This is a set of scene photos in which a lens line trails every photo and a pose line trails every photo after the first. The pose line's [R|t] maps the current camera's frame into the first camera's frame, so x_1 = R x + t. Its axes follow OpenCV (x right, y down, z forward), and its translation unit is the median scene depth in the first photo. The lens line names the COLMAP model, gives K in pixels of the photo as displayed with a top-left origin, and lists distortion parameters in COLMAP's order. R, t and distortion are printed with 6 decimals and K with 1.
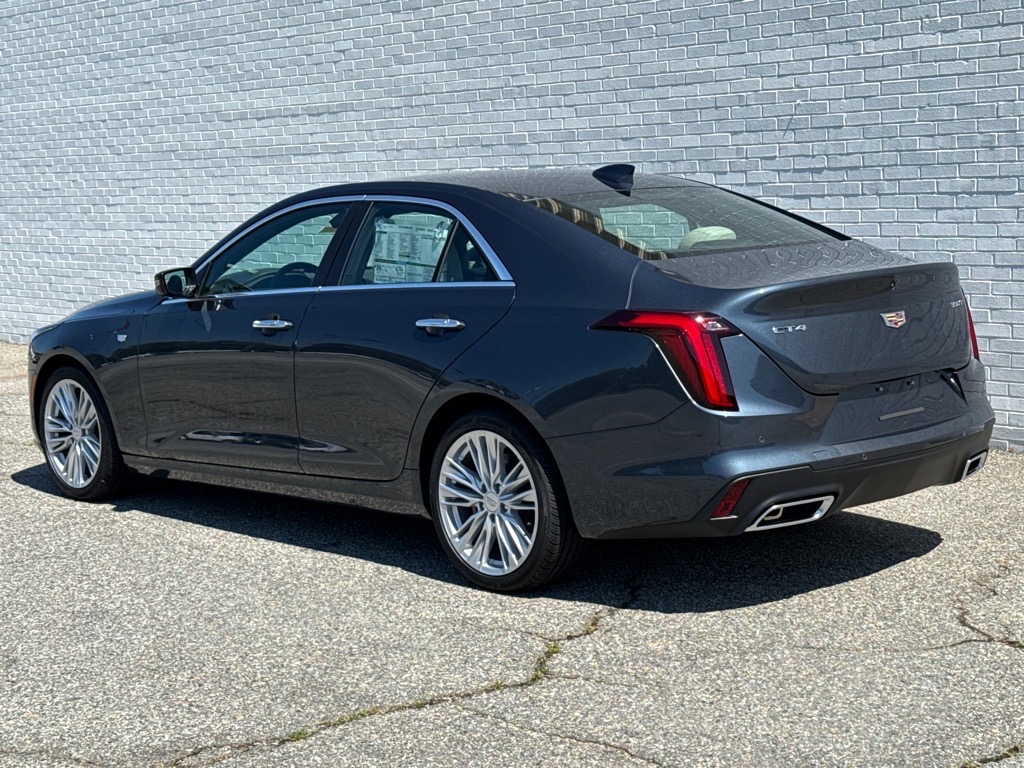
lens RADIAL K [[1701.6, 0, 511.7], [0, 1701.6, 391.8], [0, 0, 1]] dist [0.026730, 0.000000]
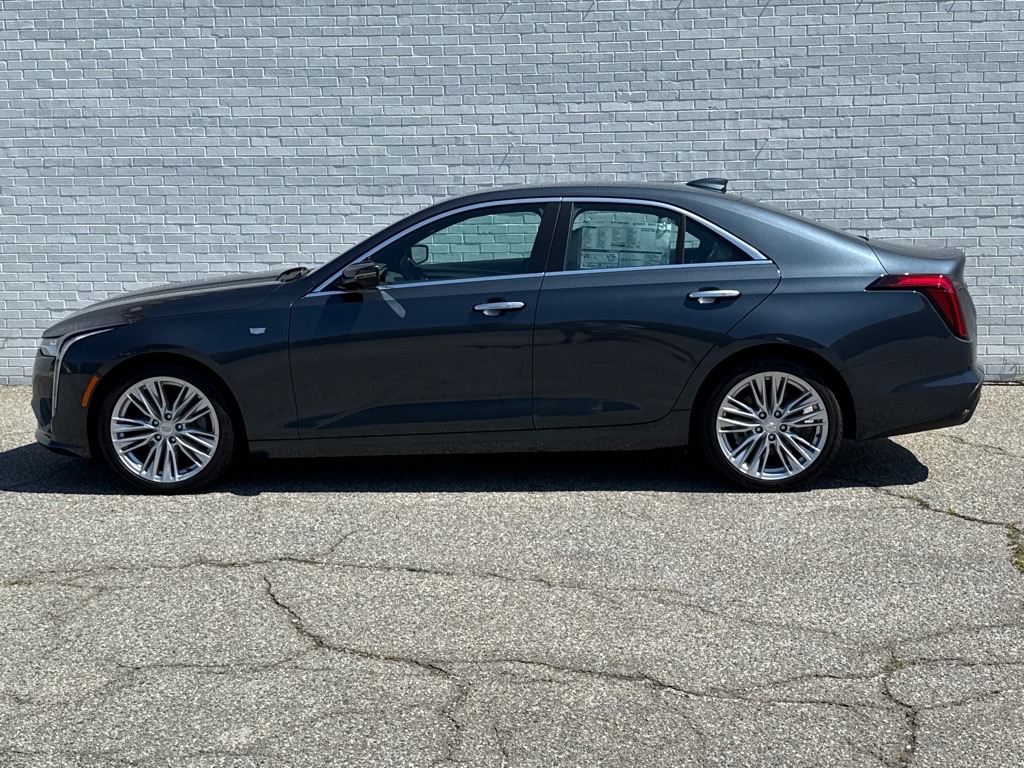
lens RADIAL K [[1279.3, 0, 511.4], [0, 1279.3, 373.9], [0, 0, 1]] dist [0.050200, 0.000000]
pose [[0.706691, -0.067199, 0.704324, -0.588433], [0.074863, 0.996993, 0.020009, -0.007605], [-0.703550, 0.038588, 0.709597, 0.289649]]
